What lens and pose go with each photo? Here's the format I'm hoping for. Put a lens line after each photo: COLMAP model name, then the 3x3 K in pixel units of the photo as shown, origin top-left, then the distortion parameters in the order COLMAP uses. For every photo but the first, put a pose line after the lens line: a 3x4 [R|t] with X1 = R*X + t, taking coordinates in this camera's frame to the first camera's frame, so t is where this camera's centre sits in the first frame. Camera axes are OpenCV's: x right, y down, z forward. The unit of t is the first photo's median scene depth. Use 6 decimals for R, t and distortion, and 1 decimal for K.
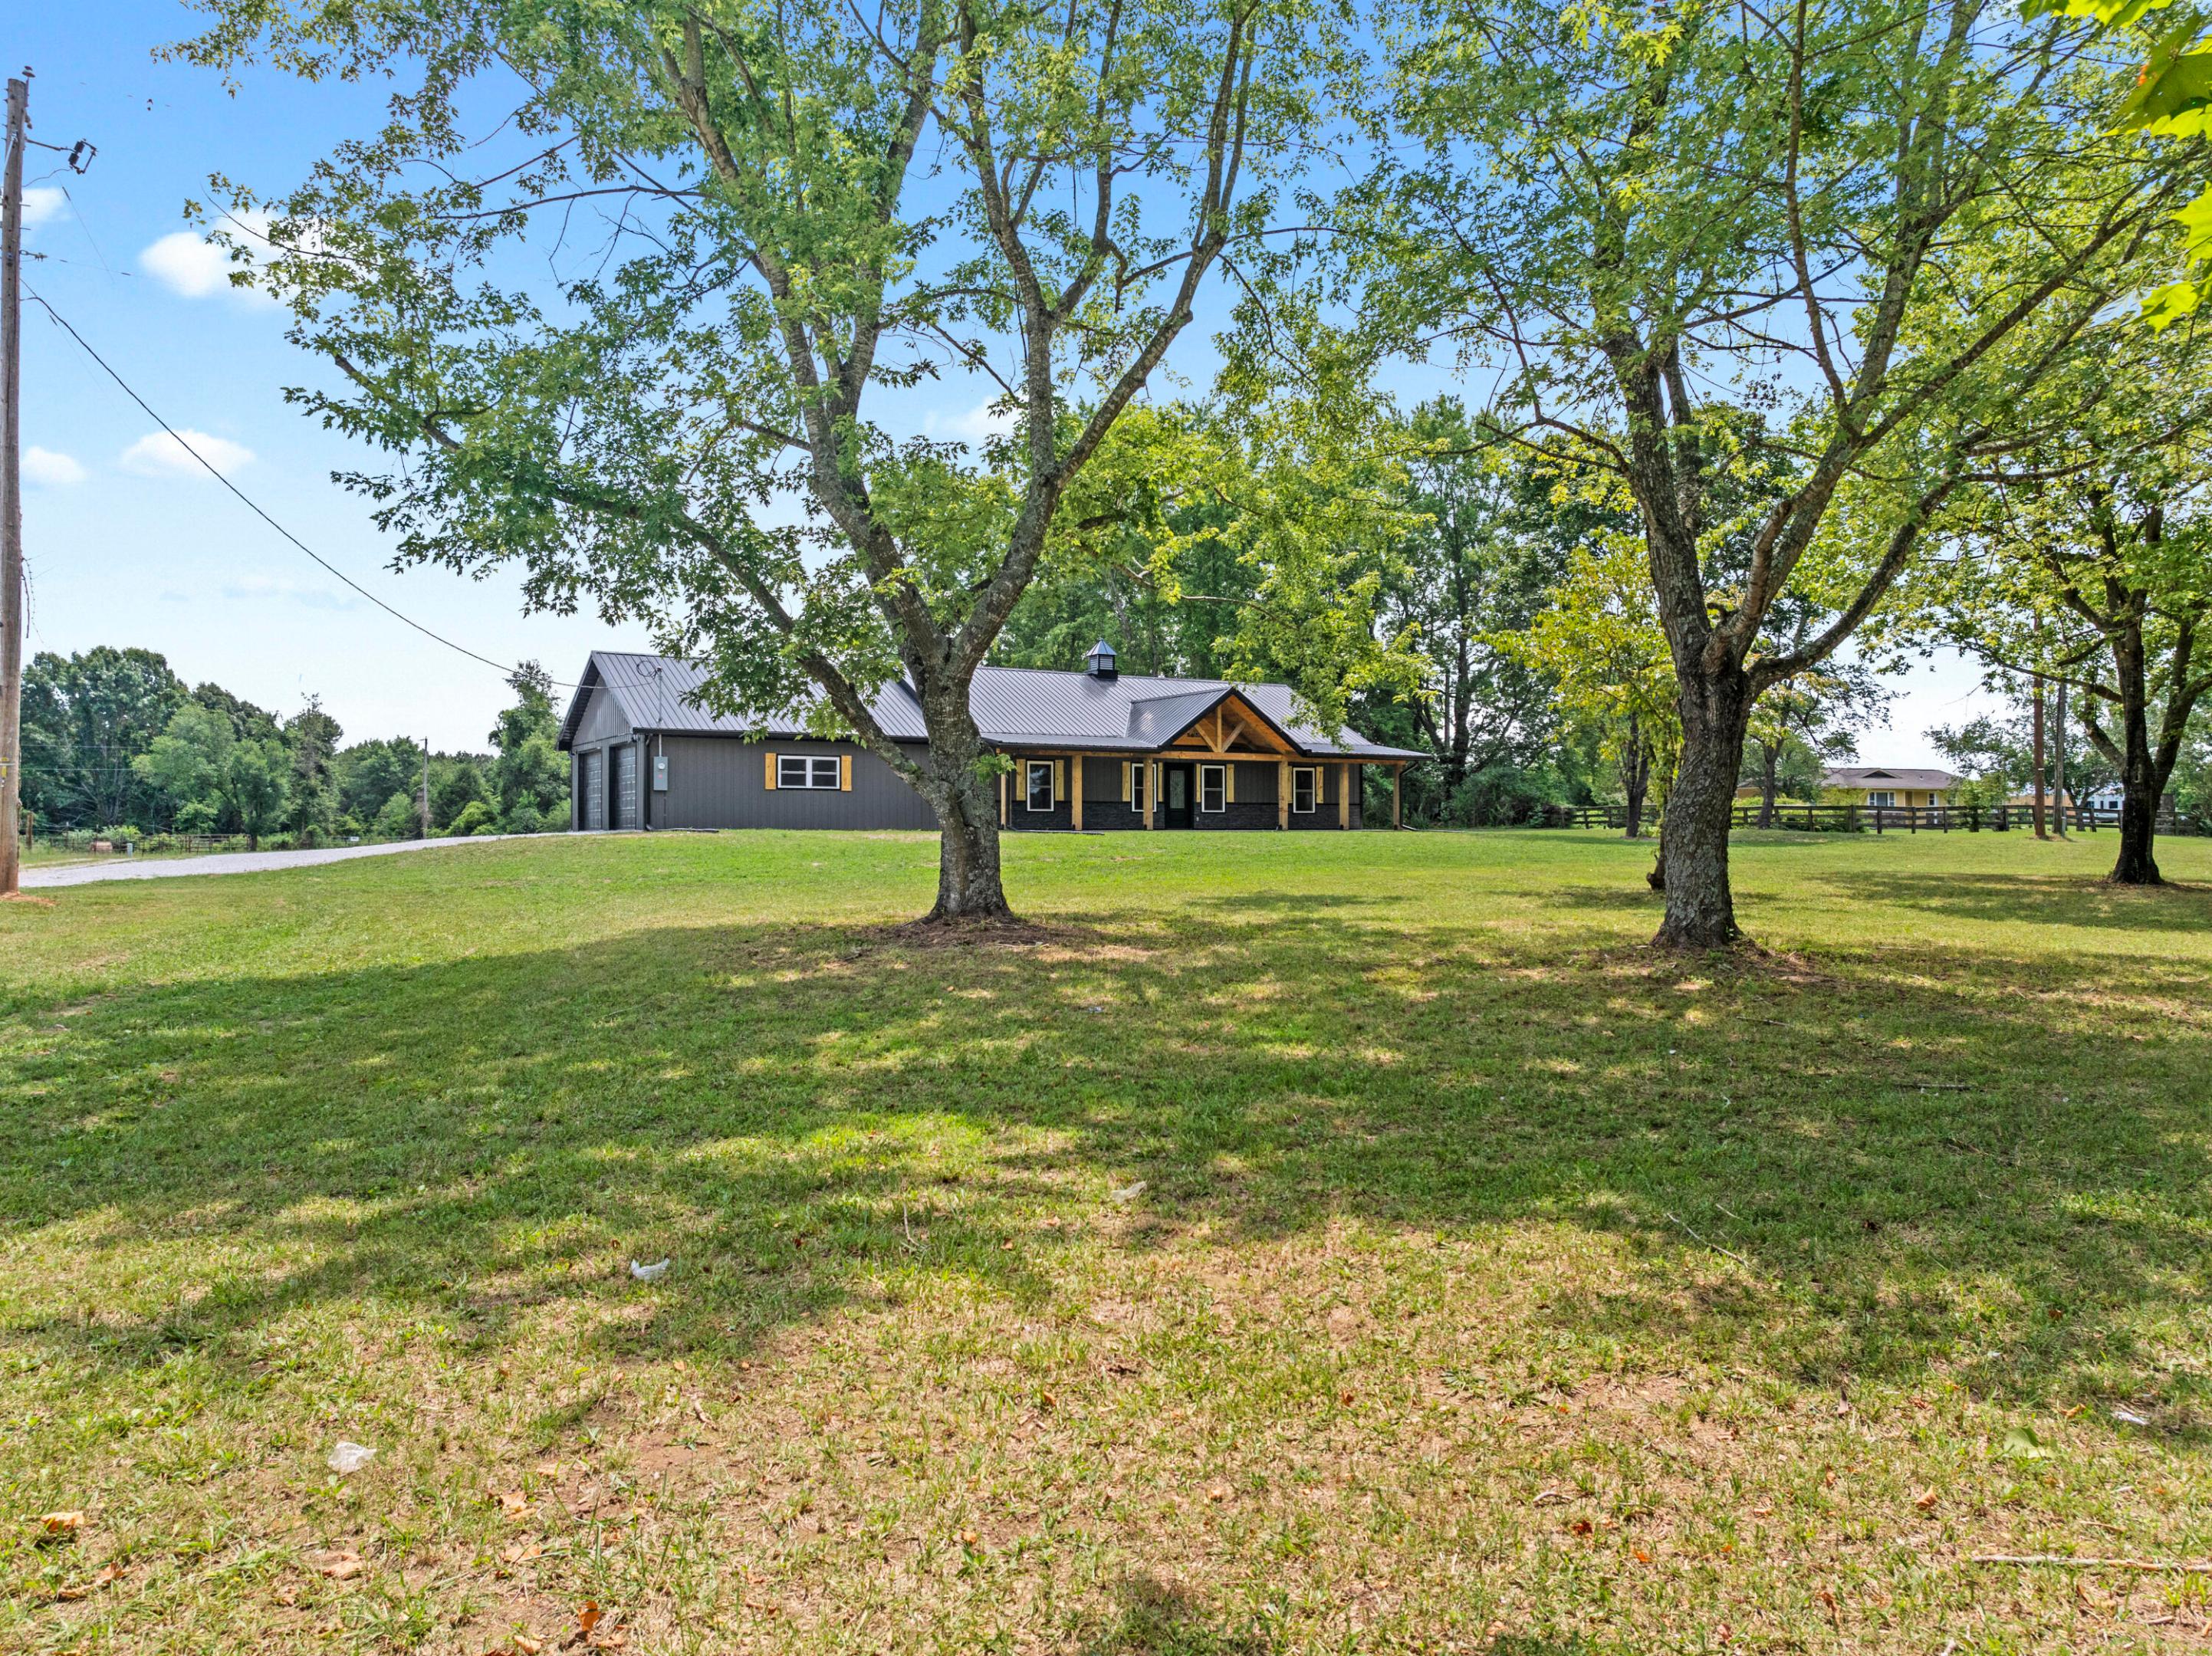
lens RADIAL K [[1536.4, 0, 1117.6], [0, 1536.4, 854.2], [0, 0, 1]] dist [-0.037326, -0.000275]
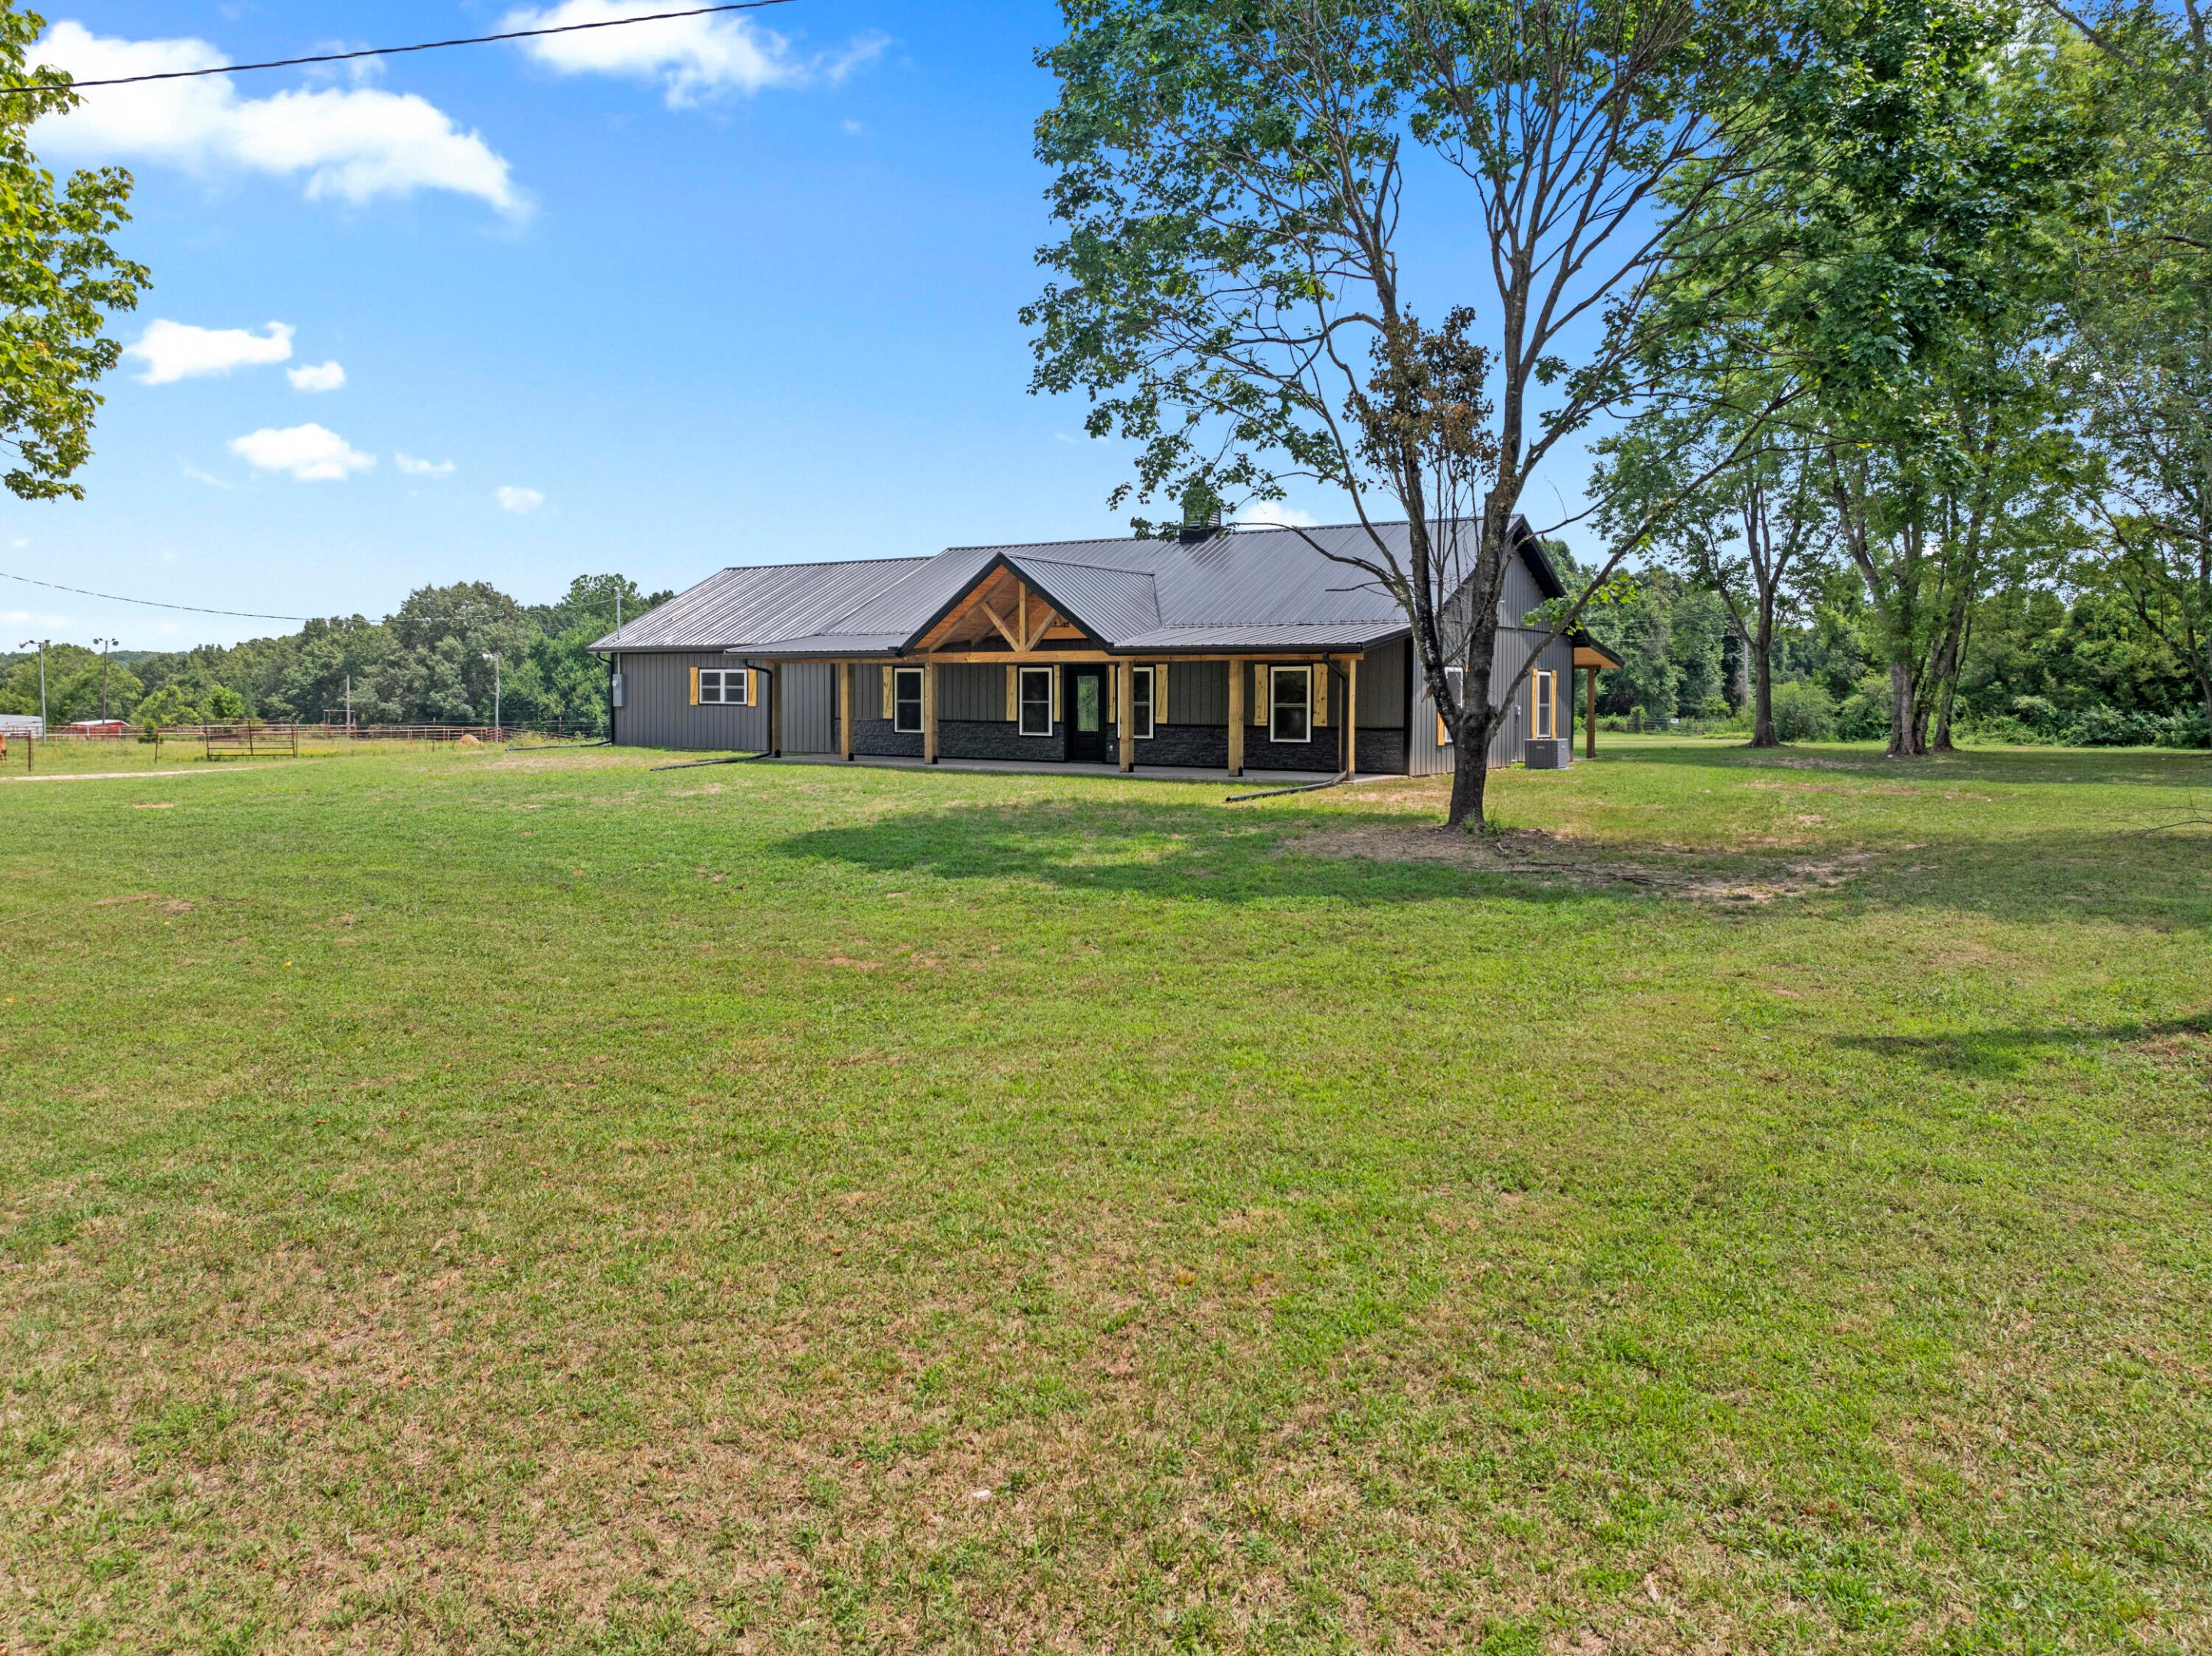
lens RADIAL K [[1599.2, 0, 1106.0], [0, 1599.2, 828.0], [0, 0, 1]] dist [-0.039556, -0.000278]
pose [[0.421857, 0.078065, -0.903295, 0.632745], [-0.022140, 0.996876, 0.075813, -0.037777], [0.906392, -0.011984, 0.422268, 0.652187]]
